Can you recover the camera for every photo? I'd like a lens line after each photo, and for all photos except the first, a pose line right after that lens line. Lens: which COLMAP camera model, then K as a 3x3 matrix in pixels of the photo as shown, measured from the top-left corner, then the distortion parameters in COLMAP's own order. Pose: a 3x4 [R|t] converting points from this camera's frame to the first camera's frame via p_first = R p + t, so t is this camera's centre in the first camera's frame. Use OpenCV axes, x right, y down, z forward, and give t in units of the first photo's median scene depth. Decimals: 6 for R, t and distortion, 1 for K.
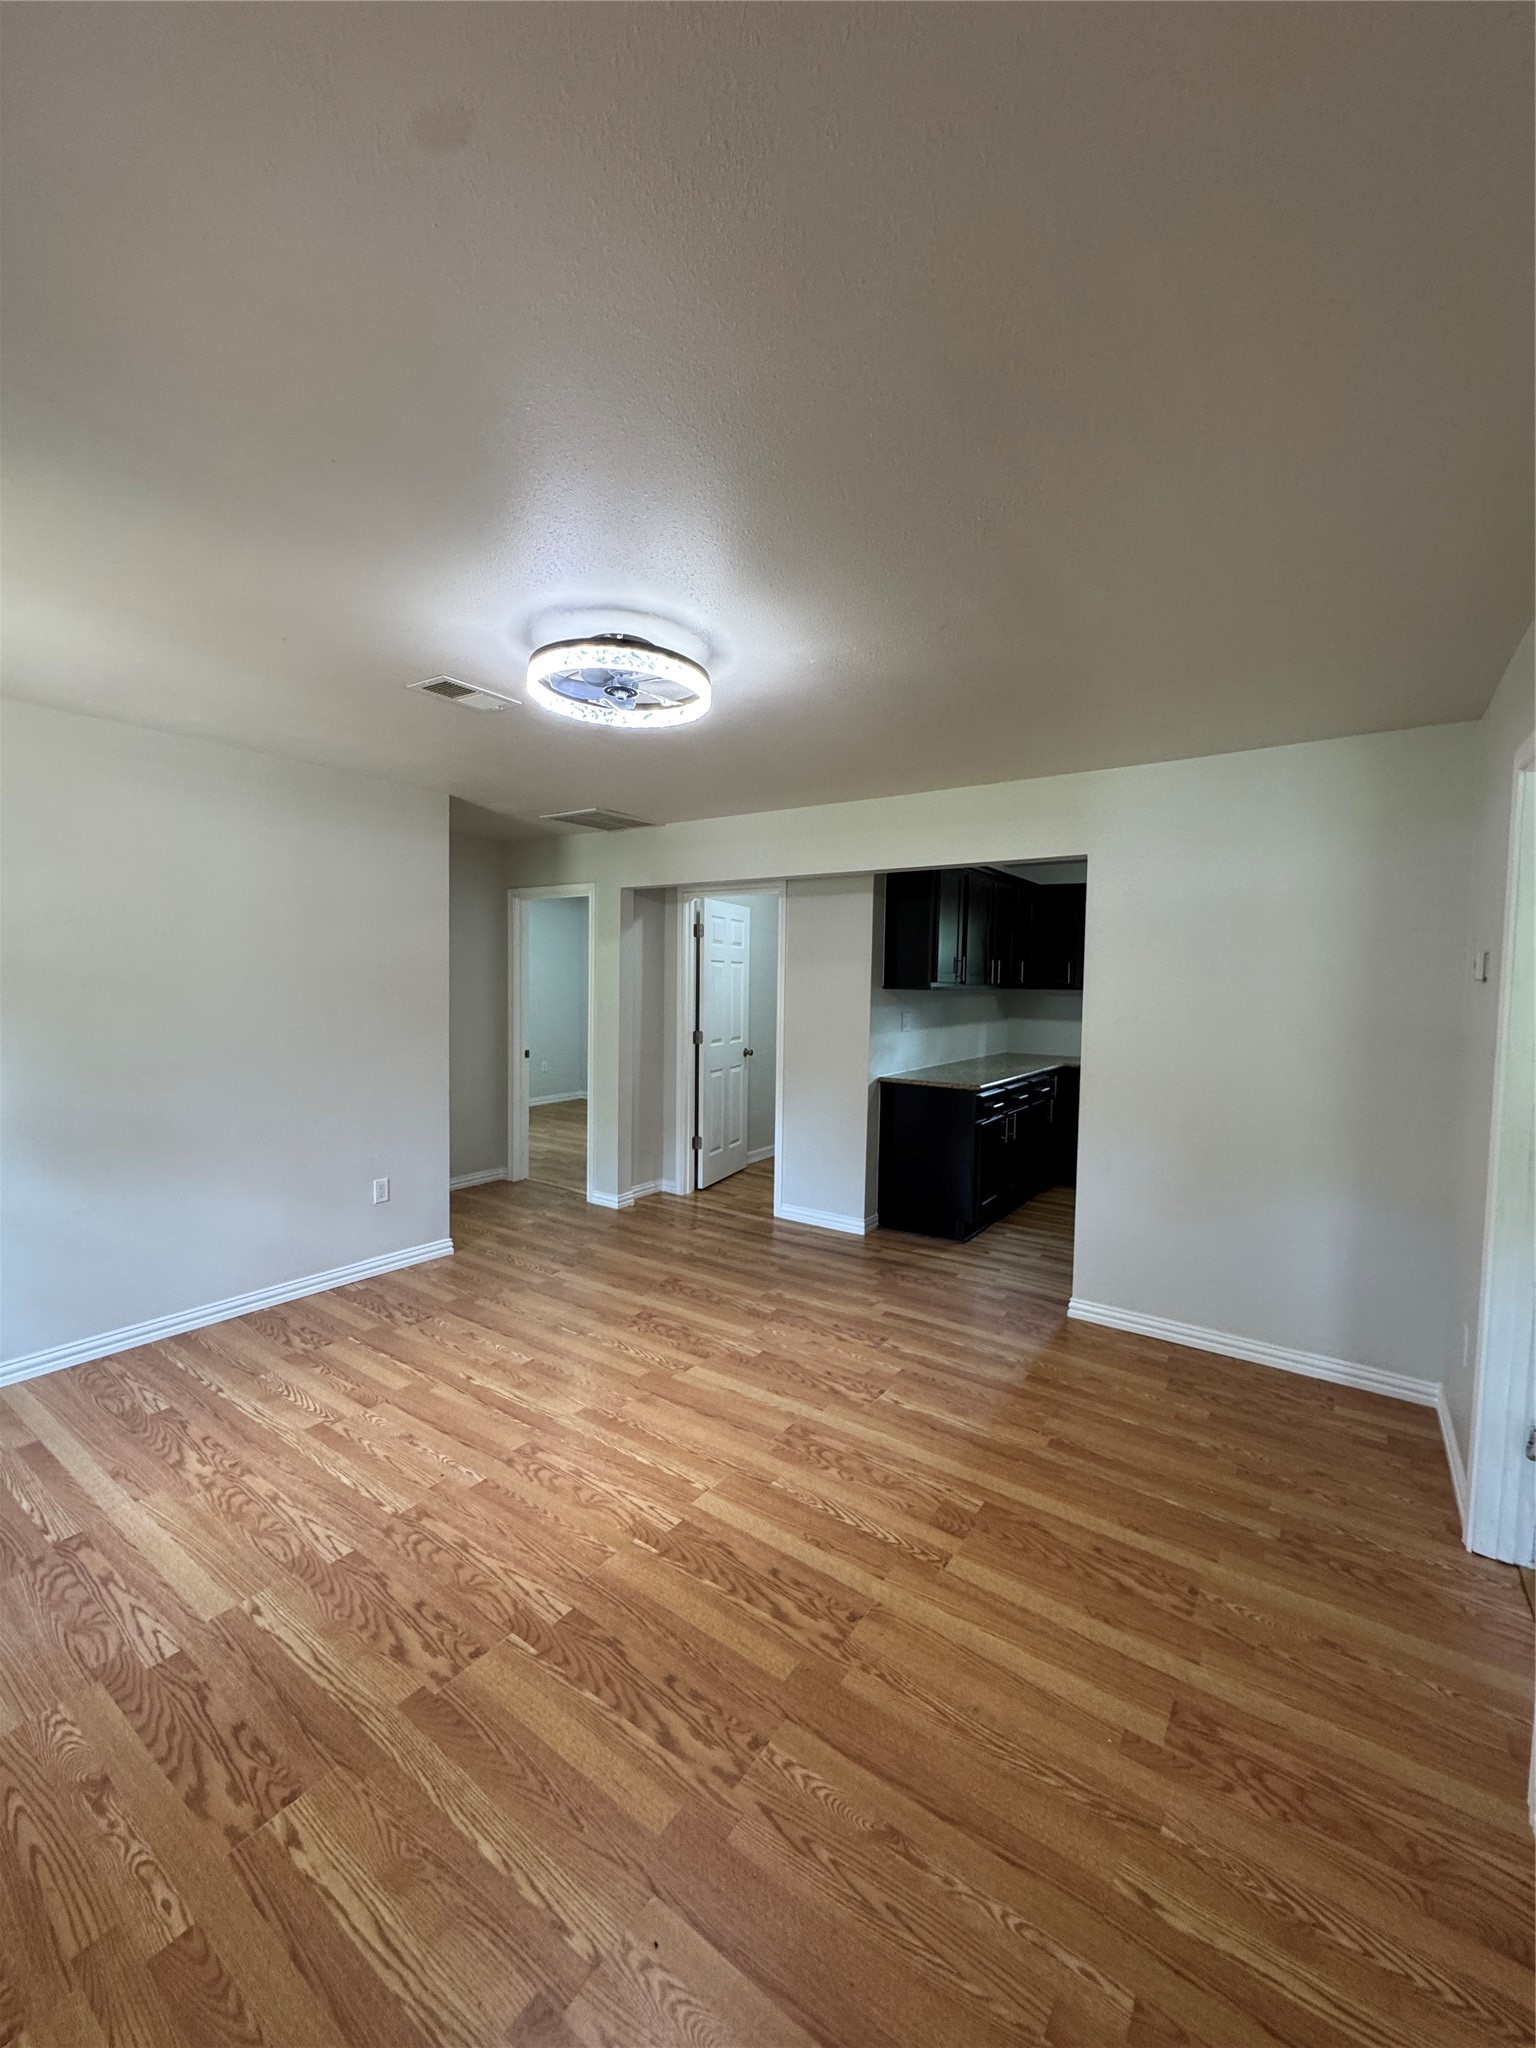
lens RADIAL K [[825.4, 0, 766.9], [0, 825.4, 1023.8], [0, 0, 1]] dist [-0.001084, 0.000088]
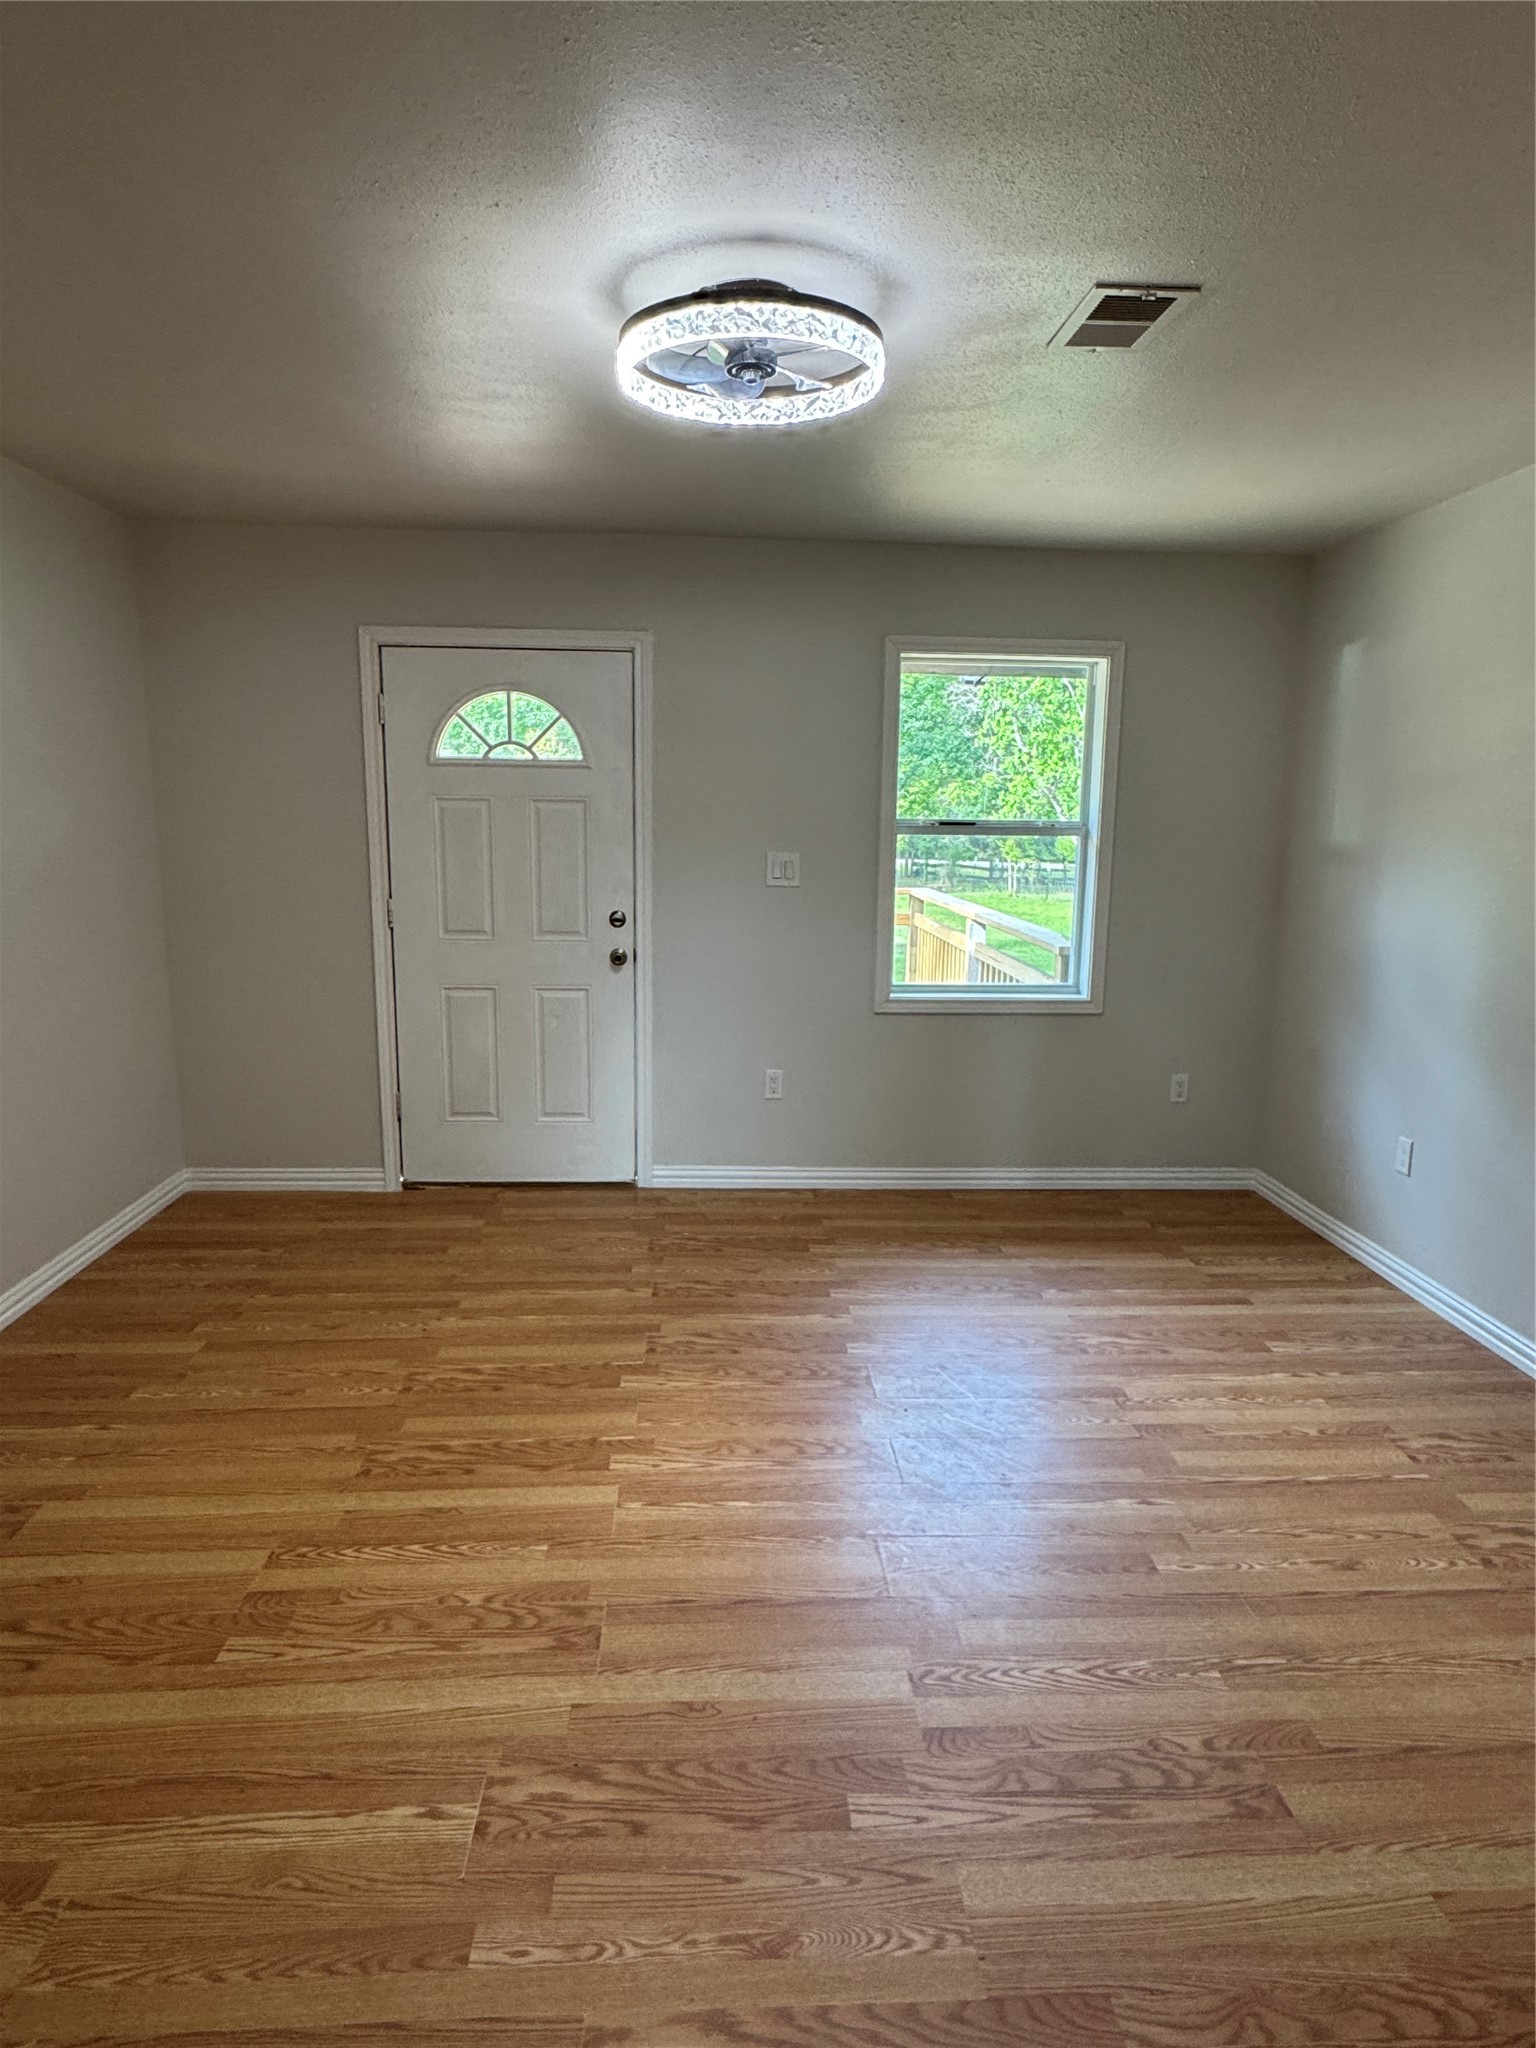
lens RADIAL K [[1198.3, 0, 762.0], [0, 1198.3, 1024.1], [0, 0, 1]] dist [-0.002878, 0.000720]
pose [[-0.787125, 0.080903, -0.611465, 0.452849], [-0.060456, 0.976467, 0.207021, -0.081167], [0.613824, 0.199918, -0.763710, 1.848027]]
